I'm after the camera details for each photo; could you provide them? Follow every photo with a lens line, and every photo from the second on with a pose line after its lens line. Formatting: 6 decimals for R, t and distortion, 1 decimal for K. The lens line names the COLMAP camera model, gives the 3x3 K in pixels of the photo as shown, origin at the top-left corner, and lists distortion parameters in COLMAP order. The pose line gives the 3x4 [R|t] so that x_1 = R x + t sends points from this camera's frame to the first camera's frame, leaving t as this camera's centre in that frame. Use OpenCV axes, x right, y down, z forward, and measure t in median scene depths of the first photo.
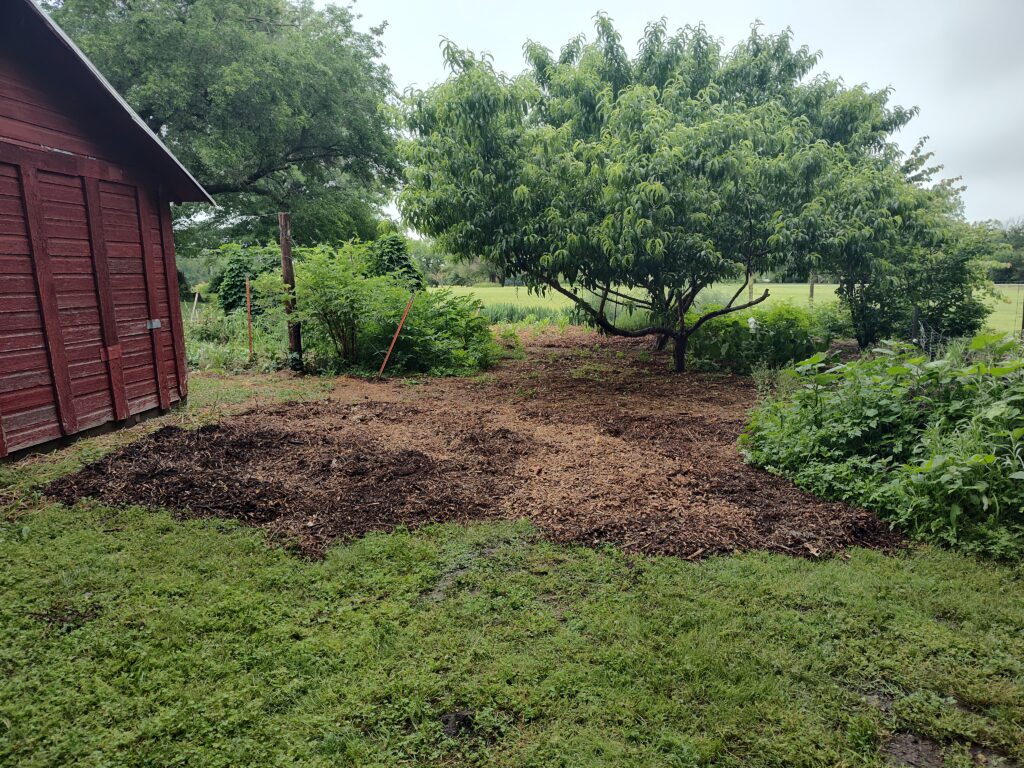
lens RADIAL K [[699.4, 0, 517.5], [0, 699.4, 387.0], [0, 0, 1]] dist [0.061130, -0.078536]
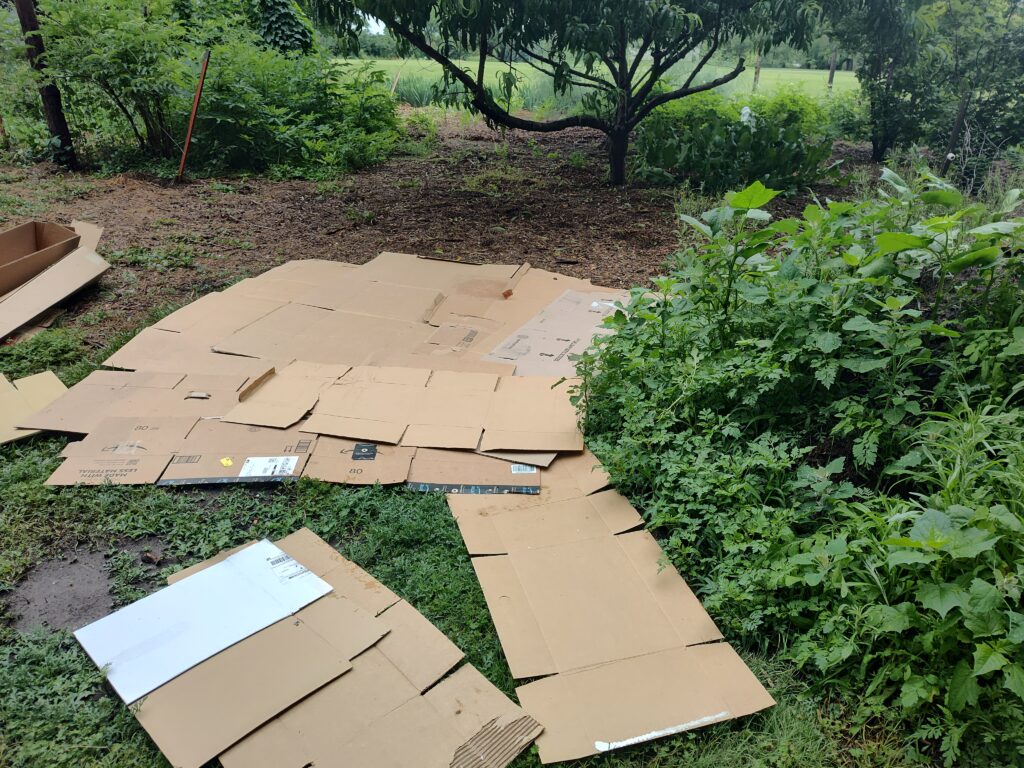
lens RADIAL K [[699.3, 0, 521.4], [0, 699.3, 384.5], [0, 0, 1]] dist [0.040695, -0.036092]
pose [[0.999426, 0.033358, 0.005939, 0.217037], [-0.033683, 0.959109, 0.281025, -0.038621], [0.003678, -0.281063, 0.959682, 0.399664]]
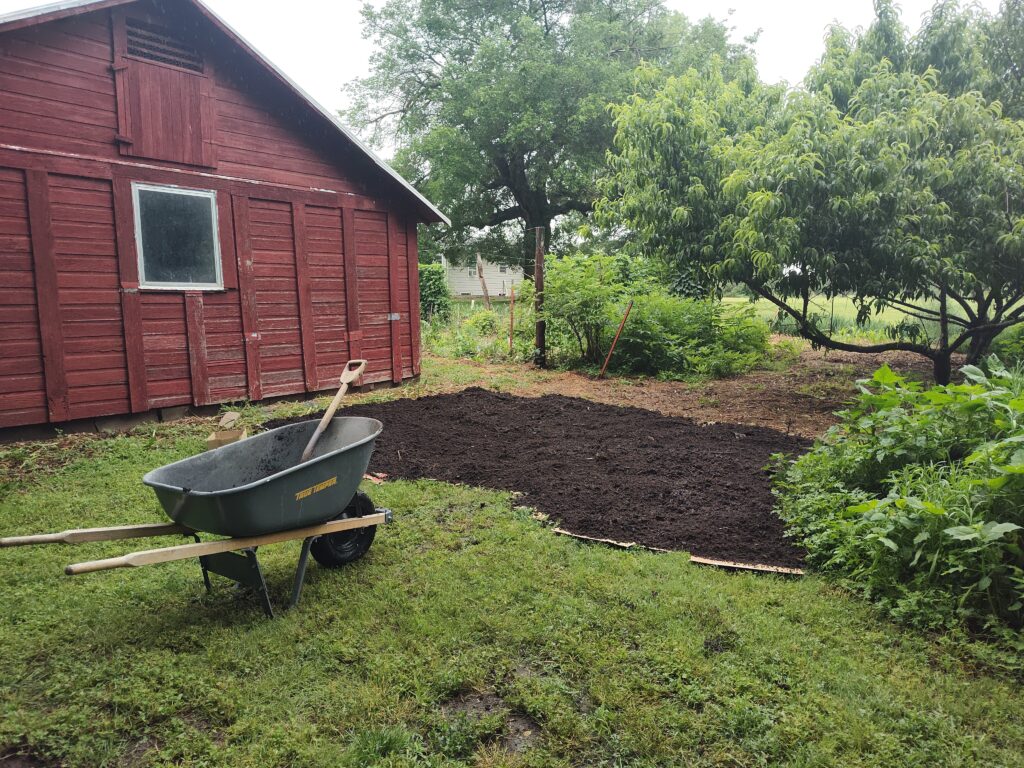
lens RADIAL K [[698.4, 0, 512.0], [0, 698.4, 384.0], [0, 0, 1]] dist [0.002666, -0.000301]
pose [[0.840541, 0.087218, -0.534680, 0.389857], [-0.095087, 0.995386, 0.012888, -0.002904], [0.533337, 0.040008, 0.844956, 0.031844]]
